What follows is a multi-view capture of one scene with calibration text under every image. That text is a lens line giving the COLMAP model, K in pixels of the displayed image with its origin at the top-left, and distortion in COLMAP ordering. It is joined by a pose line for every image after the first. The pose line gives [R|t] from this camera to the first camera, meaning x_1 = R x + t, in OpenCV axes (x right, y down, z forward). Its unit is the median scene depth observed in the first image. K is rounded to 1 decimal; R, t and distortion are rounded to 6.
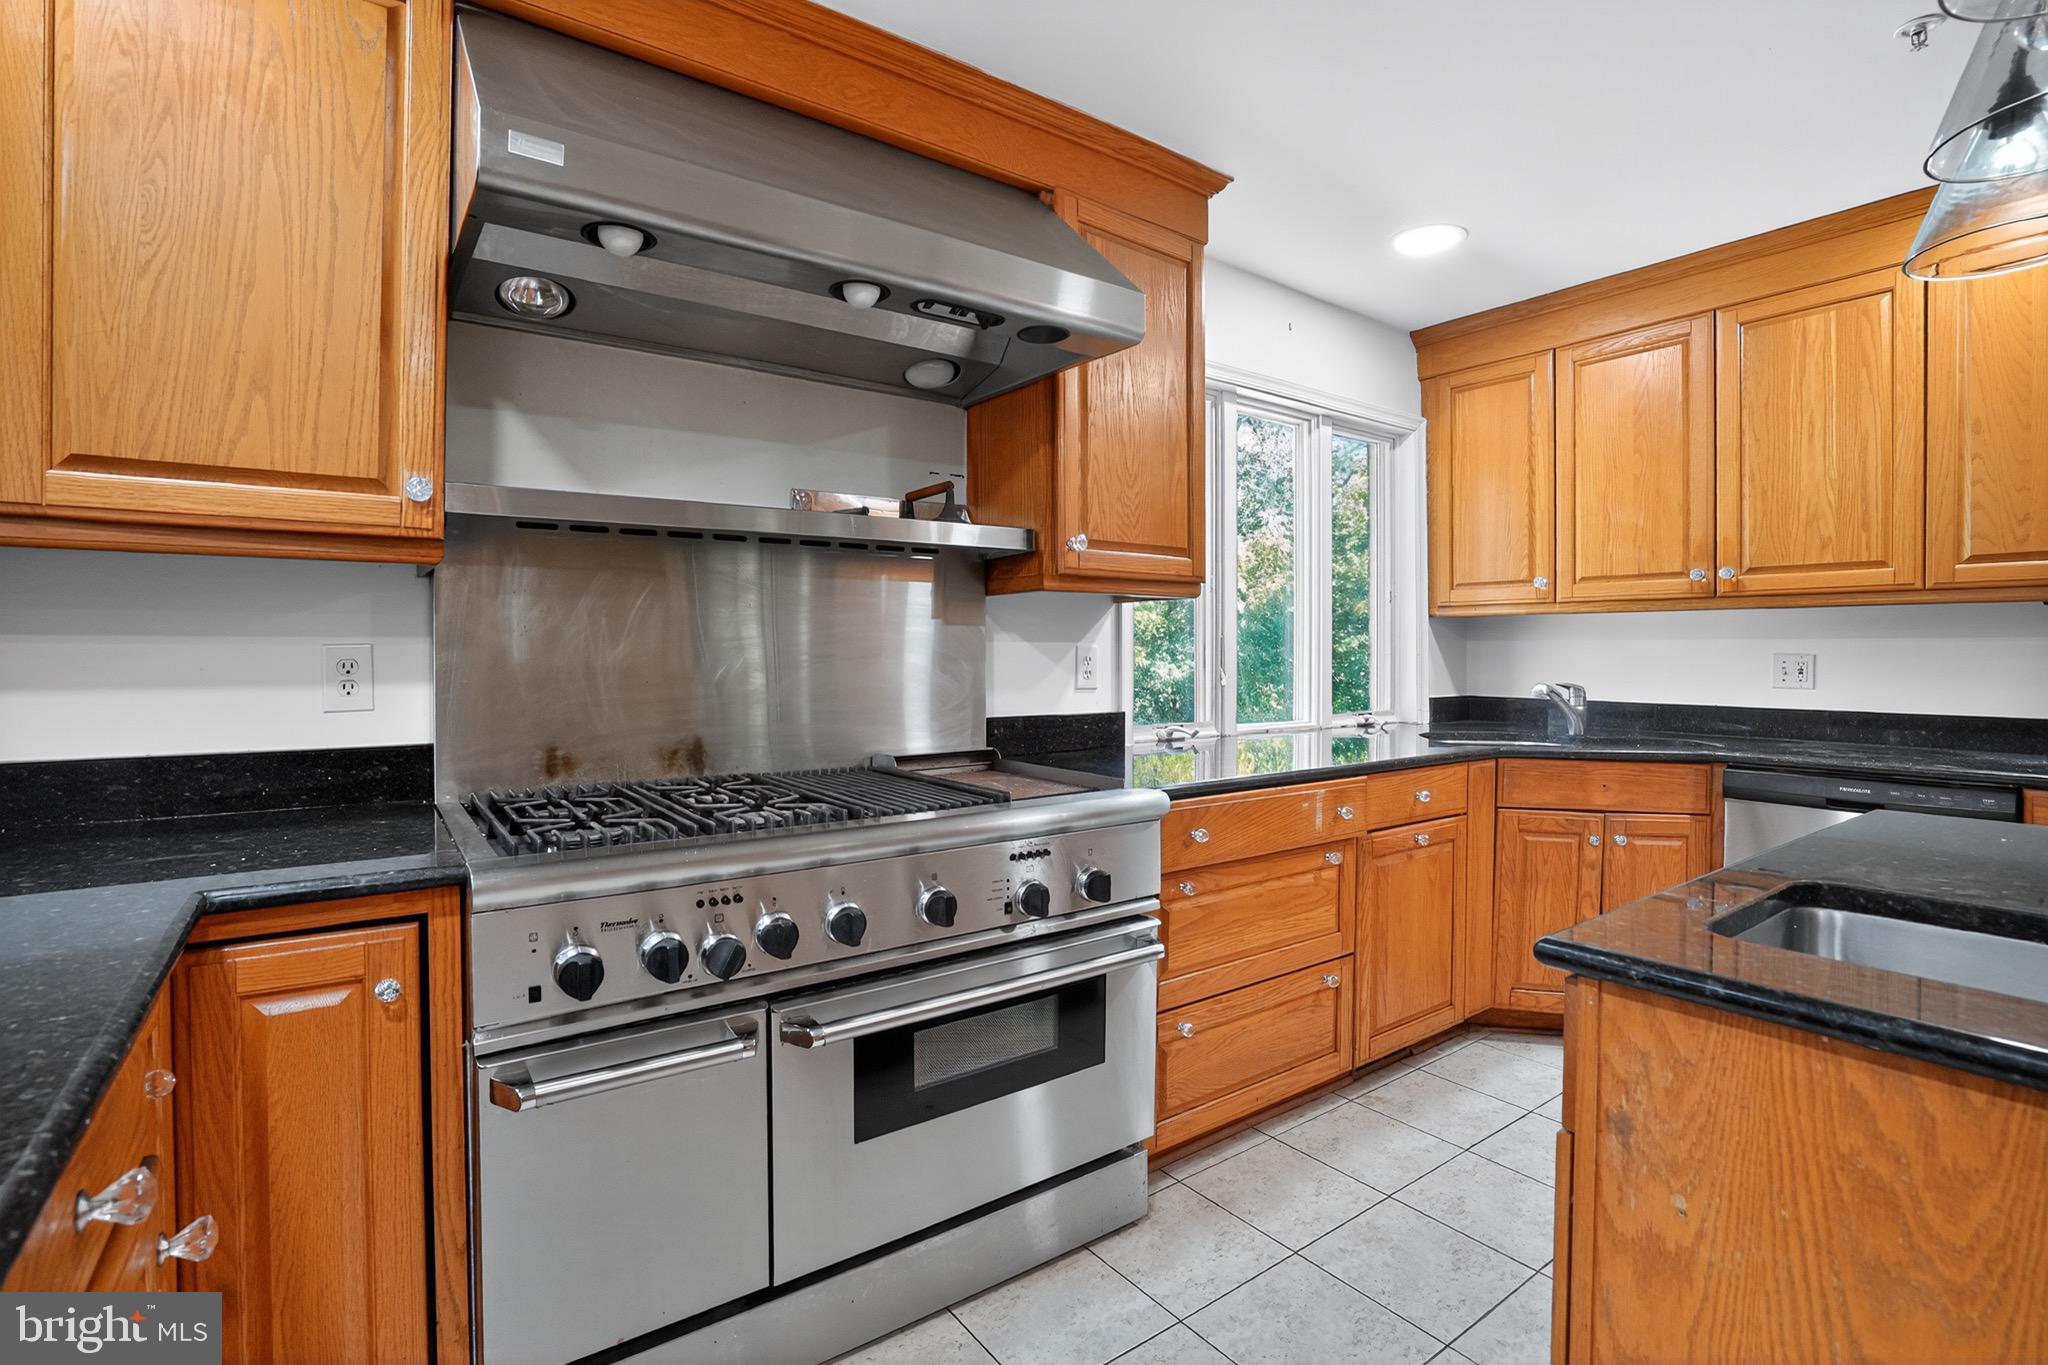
lens RADIAL K [[961.1, 0, 1026.8], [0, 961.1, 651.9], [0, 0, 1]] dist [-0.041175, 0.005231]
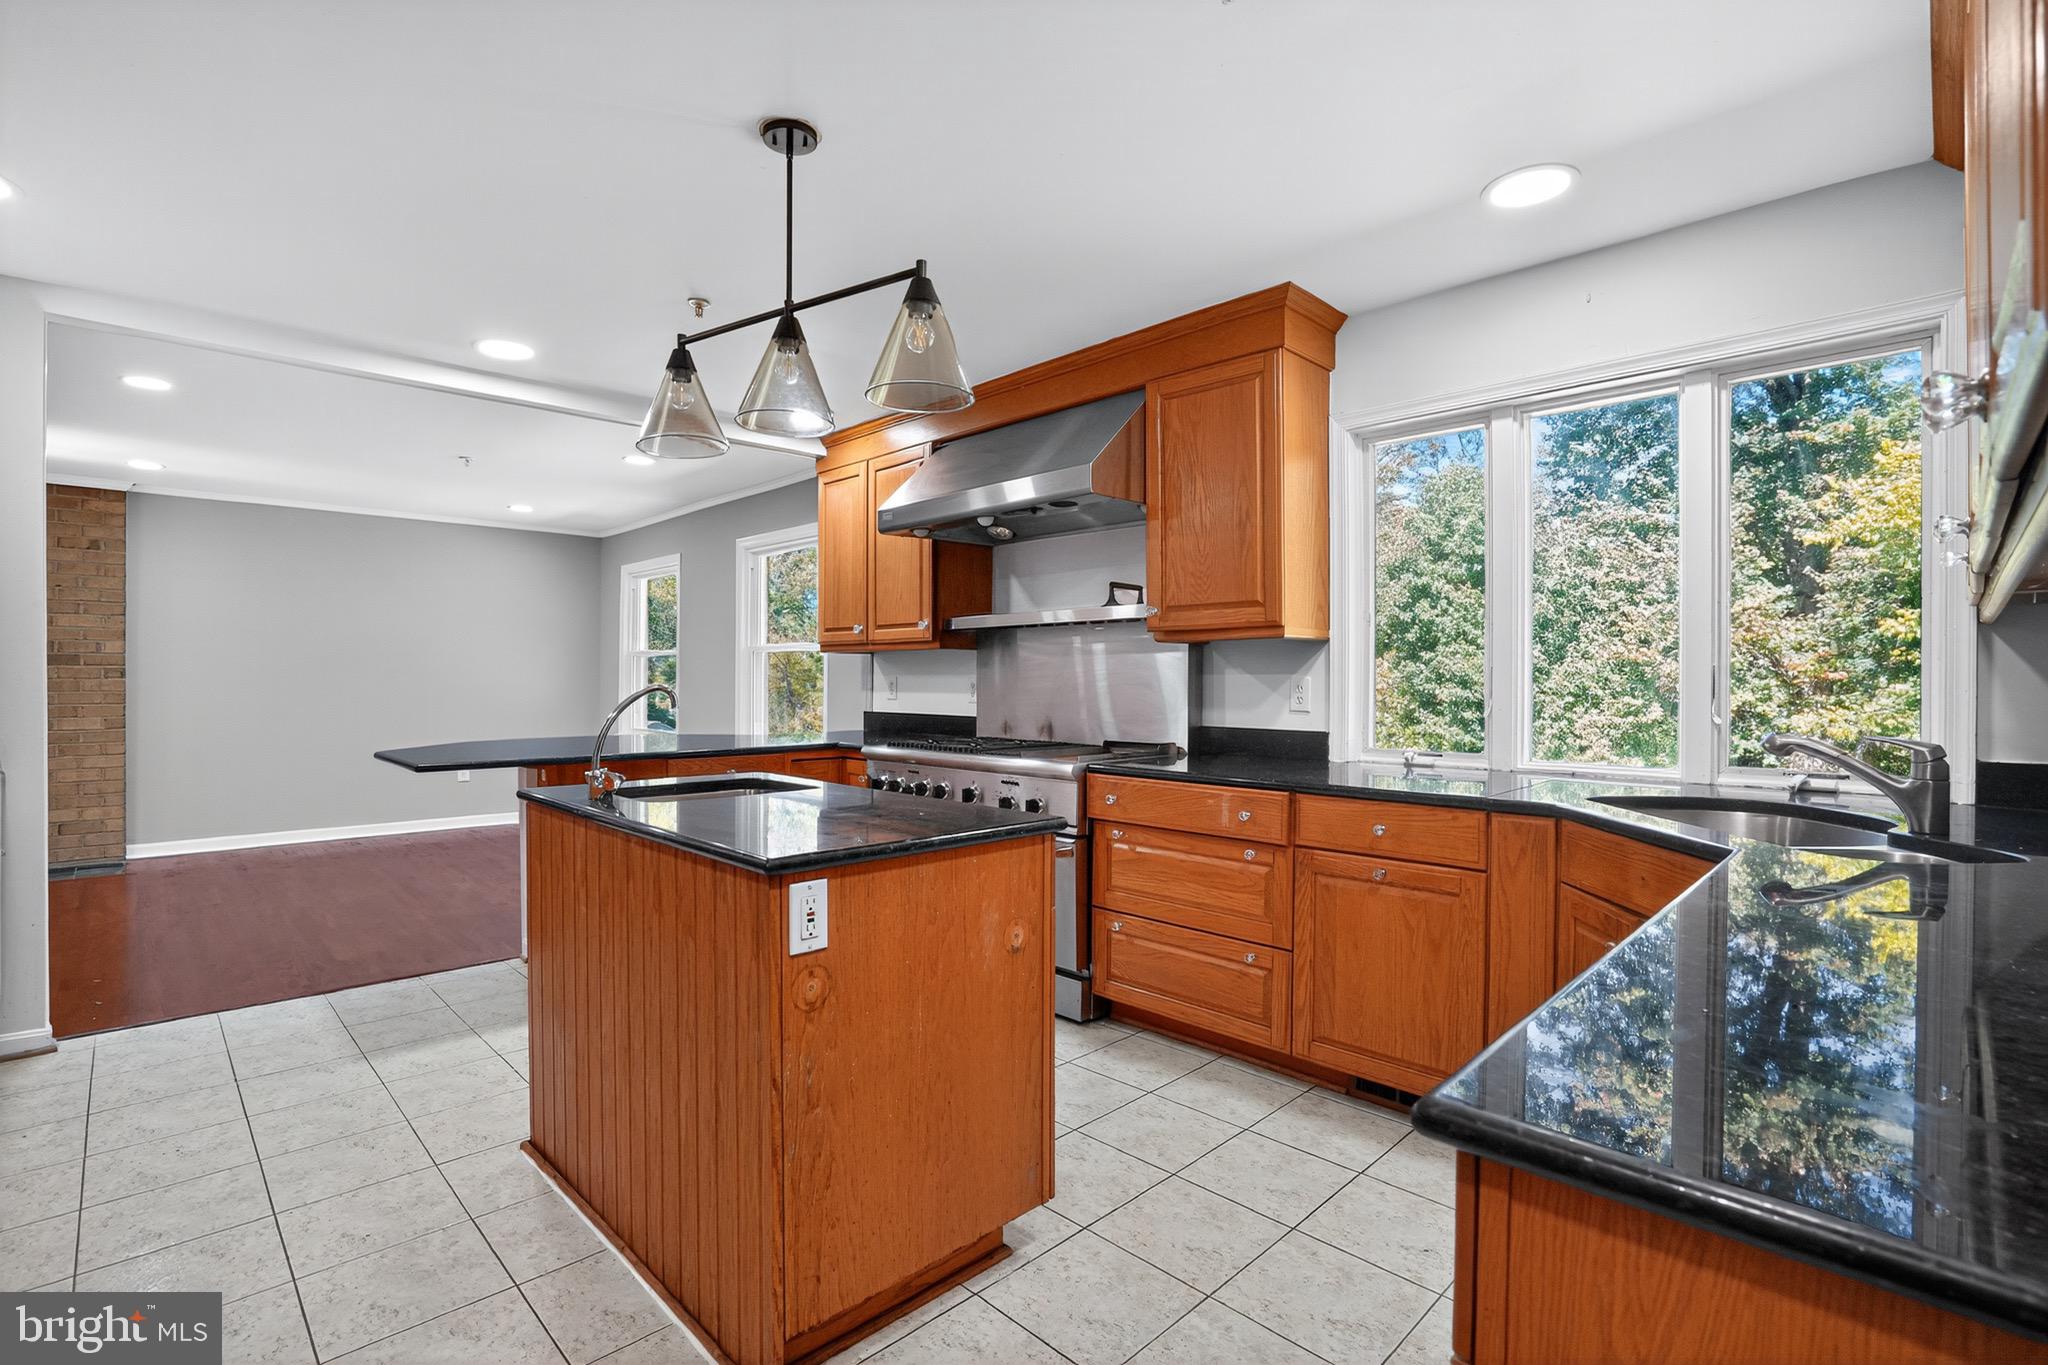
lens RADIAL K [[961.1, 0, 1019.5], [0, 961.1, 680.2], [0, 0, 1]] dist [-0.041175, 0.005231]
pose [[0.138880, 0.000333, -0.990309, 1.330631], [-0.002228, 0.999998, 0.000024, -0.000748], [0.990307, 0.002203, 0.138880, 0.497749]]
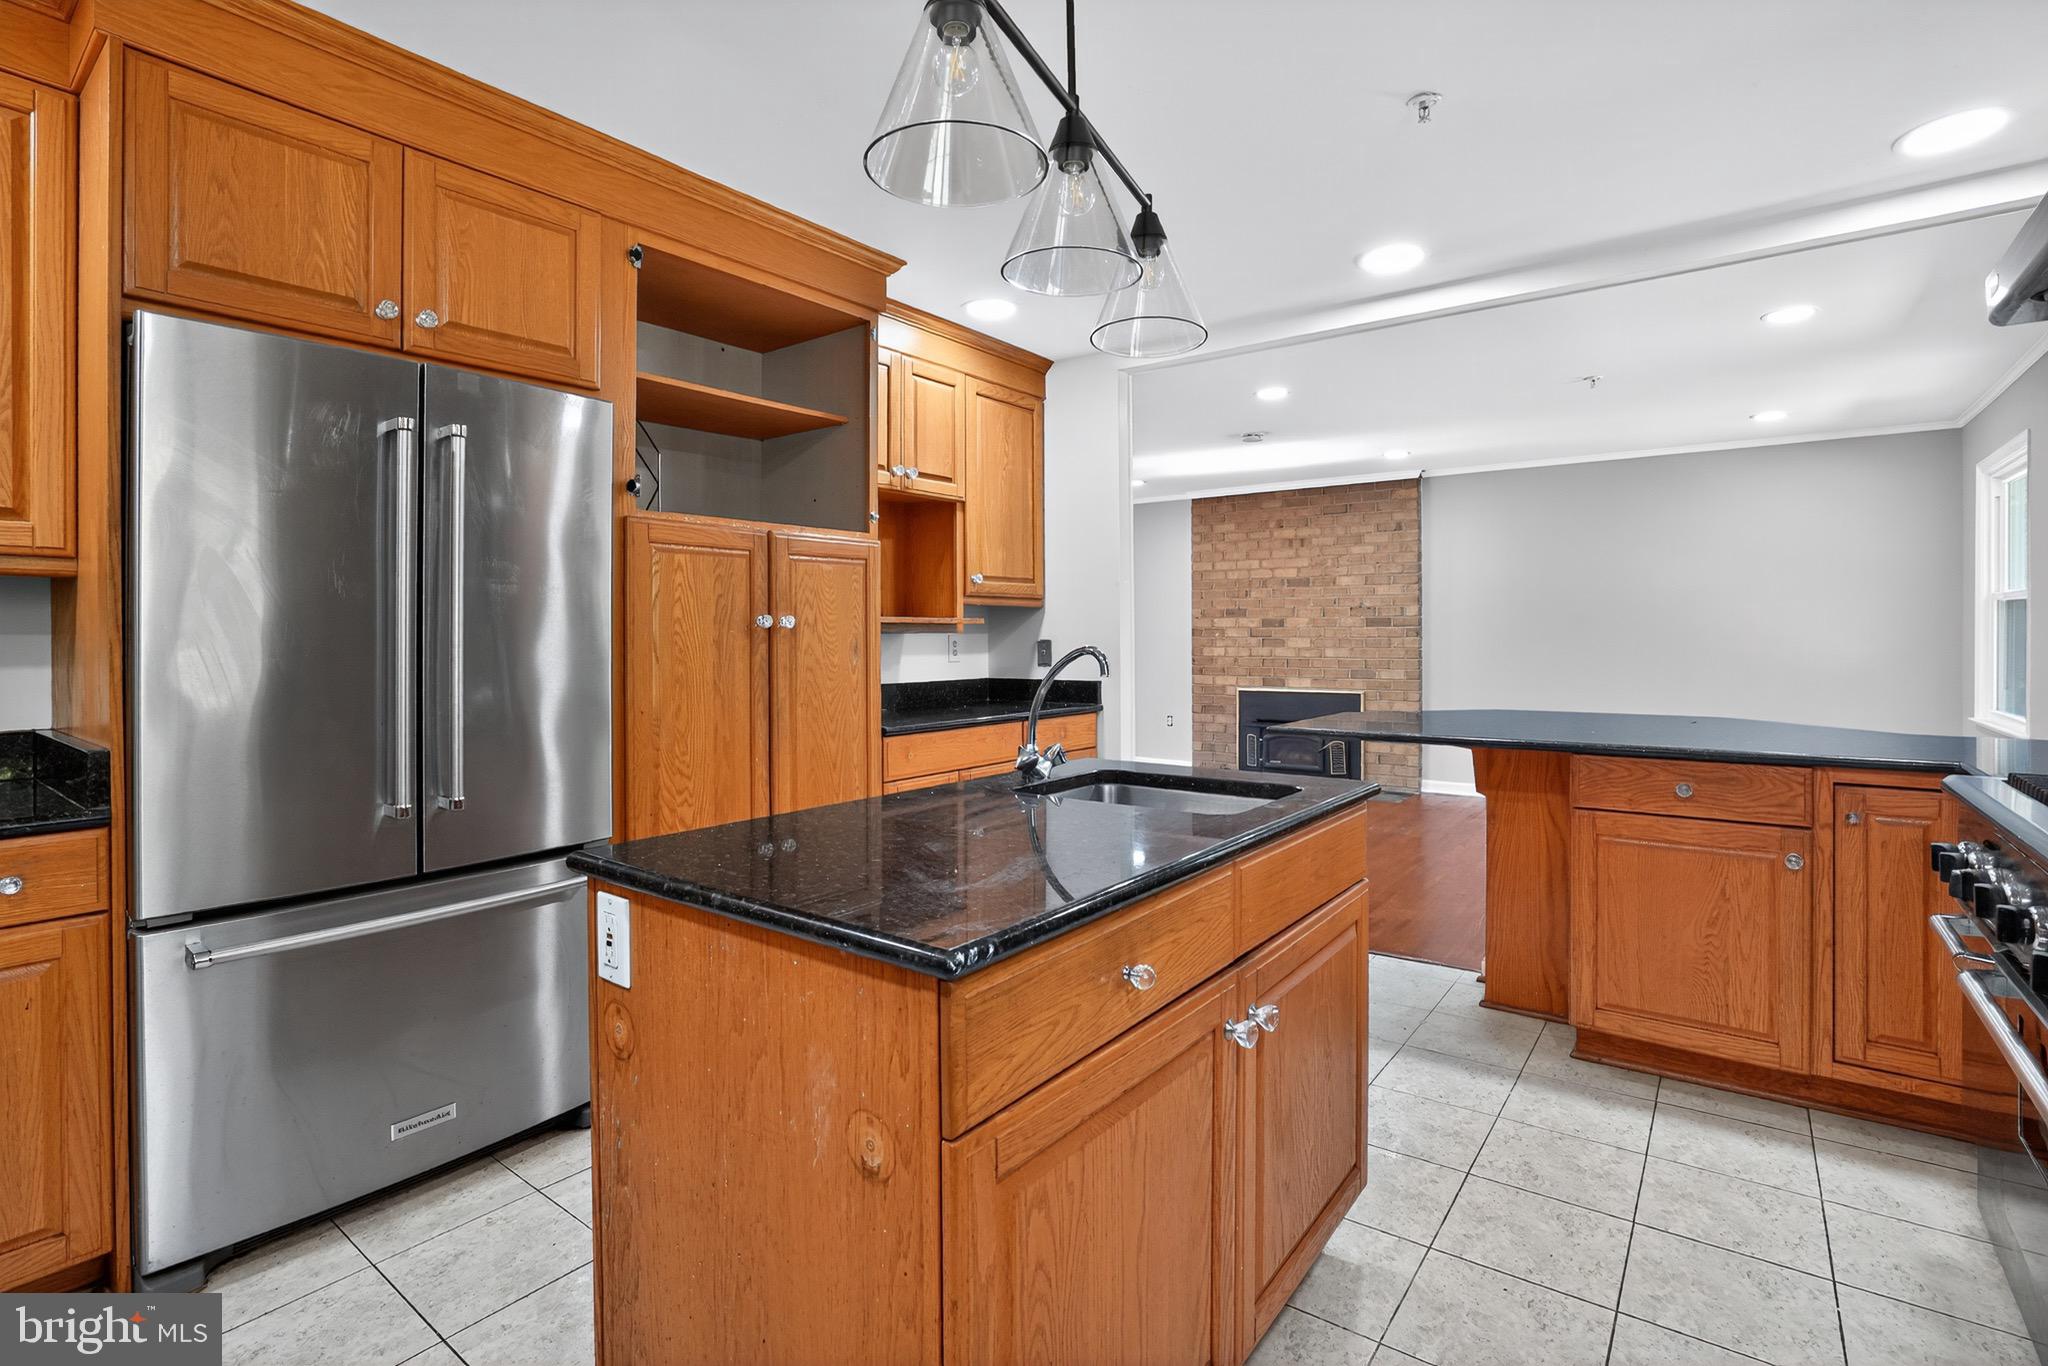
lens RADIAL K [[961.1, 0, 994.1], [0, 961.1, 644.0], [0, 0, 1]] dist [-0.041175, 0.005231]
pose [[-0.958092, 0.003447, -0.286441, 0.719800], [0.001439, 0.999973, 0.007222, -0.002398], [0.286458, 0.006507, -0.958071, 0.924464]]
